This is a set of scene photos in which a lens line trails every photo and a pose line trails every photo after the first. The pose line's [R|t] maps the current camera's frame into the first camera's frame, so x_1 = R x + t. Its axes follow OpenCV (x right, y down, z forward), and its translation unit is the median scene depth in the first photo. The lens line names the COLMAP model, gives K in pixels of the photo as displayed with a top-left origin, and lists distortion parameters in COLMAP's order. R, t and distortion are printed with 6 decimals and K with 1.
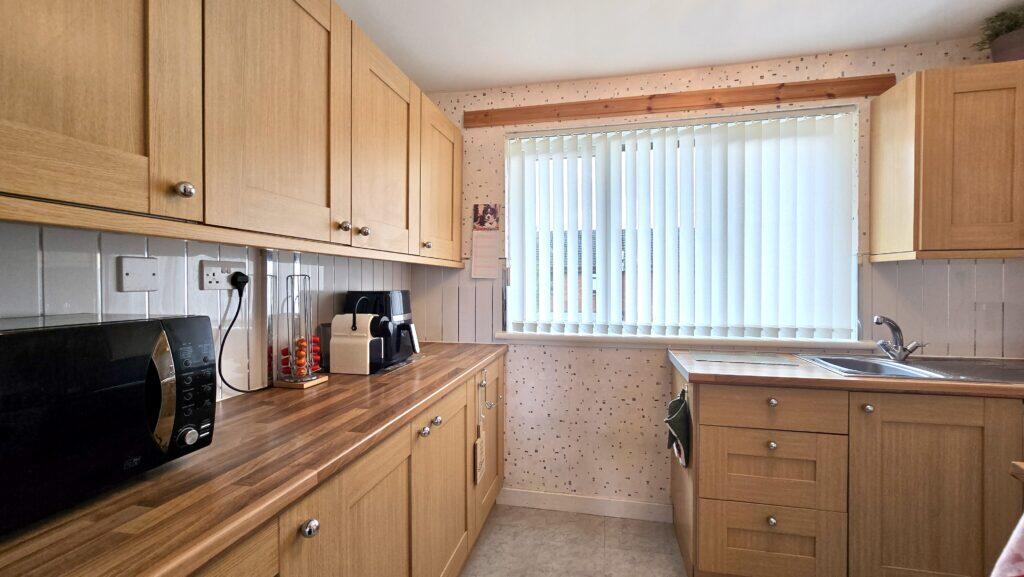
lens RADIAL K [[419.5, 0, 519.1], [0, 419.5, 286.3], [0, 0, 1]] dist [-0.002428, -0.000112]
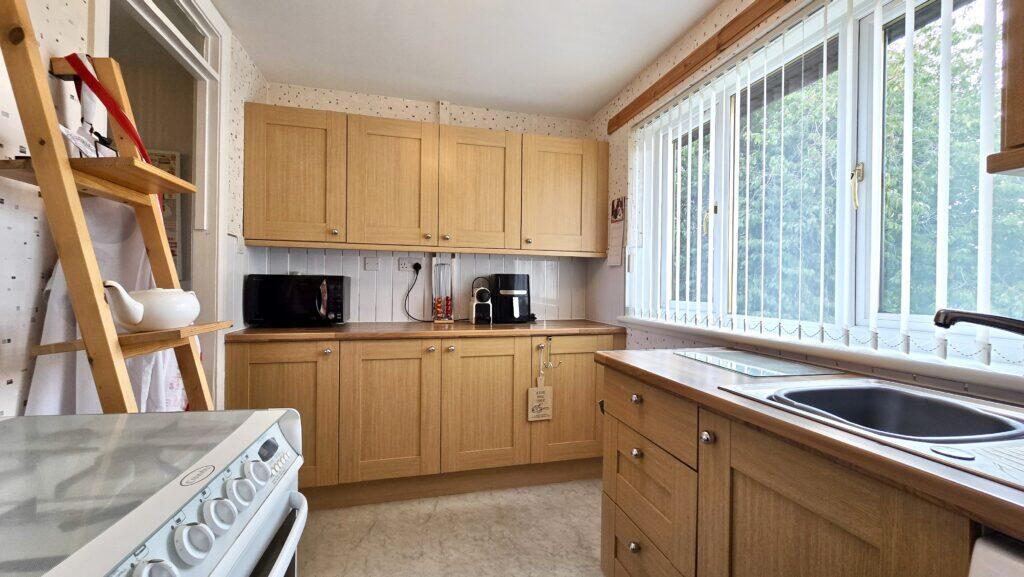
lens RADIAL K [[419.5, 0, 519.1], [0, 419.5, 286.3], [0, 0, 1]] dist [-0.002428, -0.000112]
pose [[0.456977, 0.008769, -0.889435, 0.786861], [-0.019853, 0.999803, -0.000343, 0.040289], [0.889257, 0.017815, 0.457061, 0.272888]]
